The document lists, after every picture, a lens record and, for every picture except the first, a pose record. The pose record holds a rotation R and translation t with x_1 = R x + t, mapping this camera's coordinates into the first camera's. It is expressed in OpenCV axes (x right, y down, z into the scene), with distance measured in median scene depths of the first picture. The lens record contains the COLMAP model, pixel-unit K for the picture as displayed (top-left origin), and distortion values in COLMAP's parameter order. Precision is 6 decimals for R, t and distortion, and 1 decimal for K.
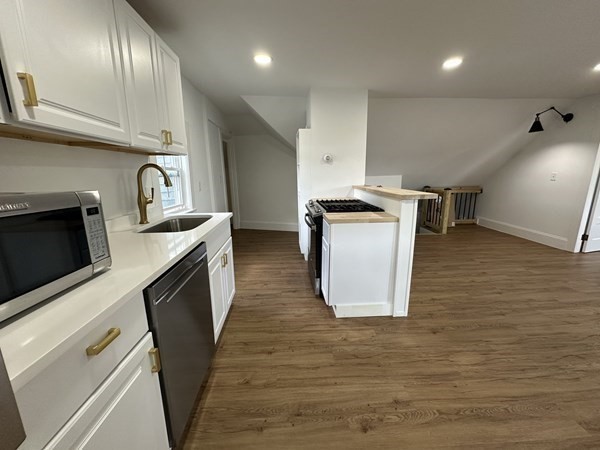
lens RADIAL K [[239.7, 0, 300.0], [0, 239.7, 225.0], [0, 0, 1]] dist [-0.002458, -0.000003]
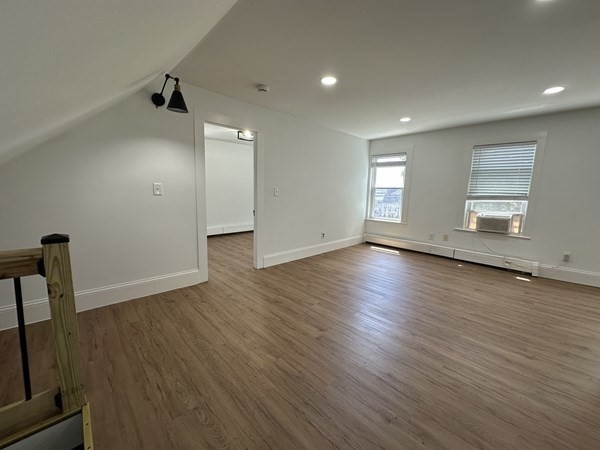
lens RADIAL K [[239.7, 0, 300.0], [0, 239.7, 225.0], [0, 0, 1]] dist [-0.002458, -0.000003]
pose [[-0.658114, -0.107050, 0.745269, 0.628553], [0.151241, 0.950869, 0.270137, -0.439187], [-0.737572, 0.290496, -0.609590, 2.208799]]
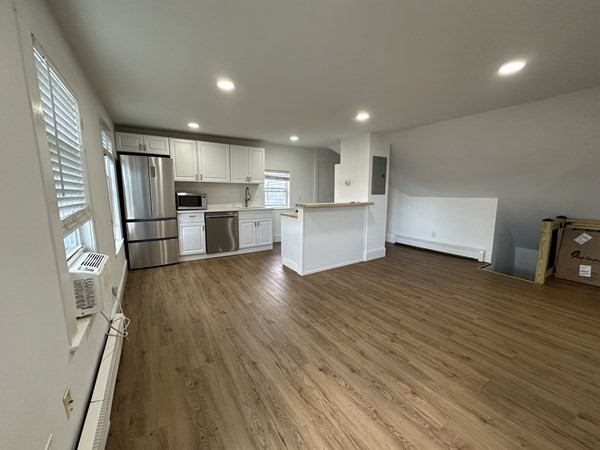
lens RADIAL K [[239.7, 0, 300.0], [0, 239.7, 225.0], [0, 0, 1]] dist [-0.002458, -0.000003]
pose [[0.489966, 0.141932, -0.860110, 1.986862], [-0.201003, 0.978464, 0.046960, -0.052645], [0.848252, 0.149876, 0.507943, 0.076628]]
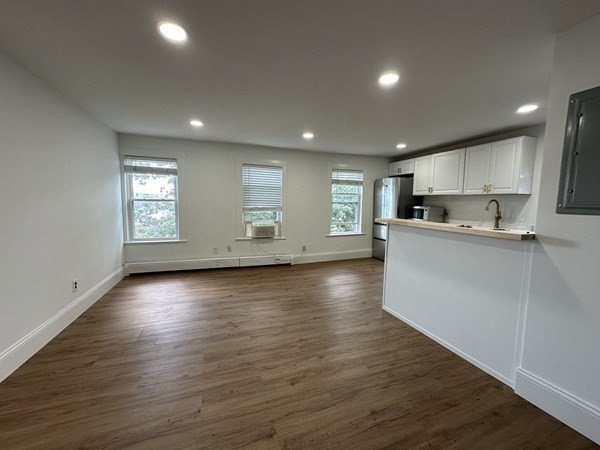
lens RADIAL K [[239.7, 0, 300.0], [0, 239.7, 225.0], [0, 0, 1]] dist [-0.002458, -0.000003]
pose [[-0.957954, 0.025173, -0.285815, 1.355089], [-0.065458, 0.950700, 0.303124, -0.475844], [0.279355, 0.309088, -0.909080, 2.092053]]
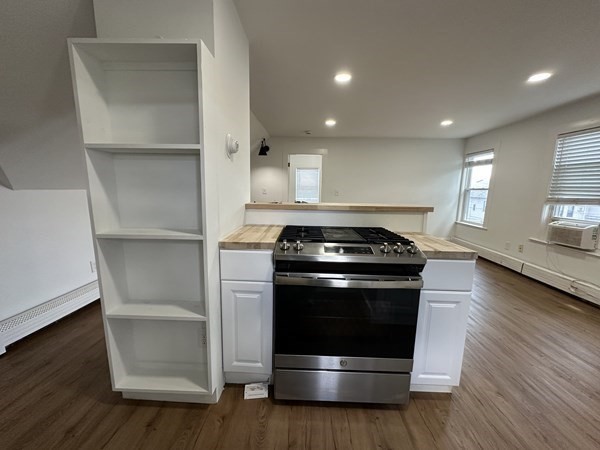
lens RADIAL K [[240.0, 0, 300.0], [0, 240.0, 225.0], [0, 0, 1]] dist [-0.002148, -0.000096]
pose [[0.093294, -0.133555, 0.986640, -0.521884], [0.196735, 0.973897, 0.113227, -0.248663], [-0.976008, 0.183544, 0.117133, 1.330390]]
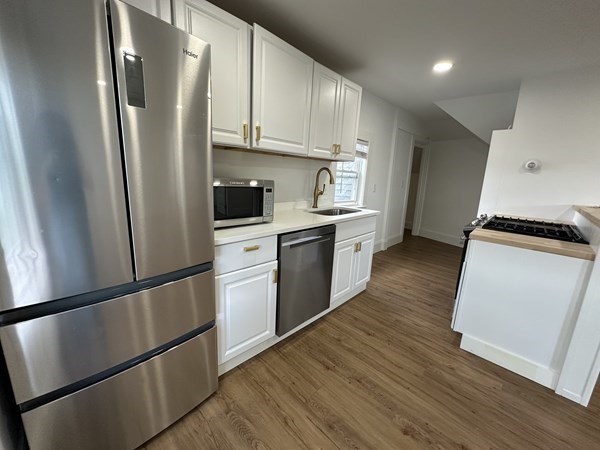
lens RADIAL K [[239.7, 0, 300.0], [0, 239.7, 225.0], [0, 0, 1]] dist [-0.002458, -0.000003]
pose [[0.670098, 0.192036, -0.717001, 0.317324], [-0.206381, 0.976068, 0.068542, 0.013356], [0.713005, 0.102046, 0.693694, -0.065782]]
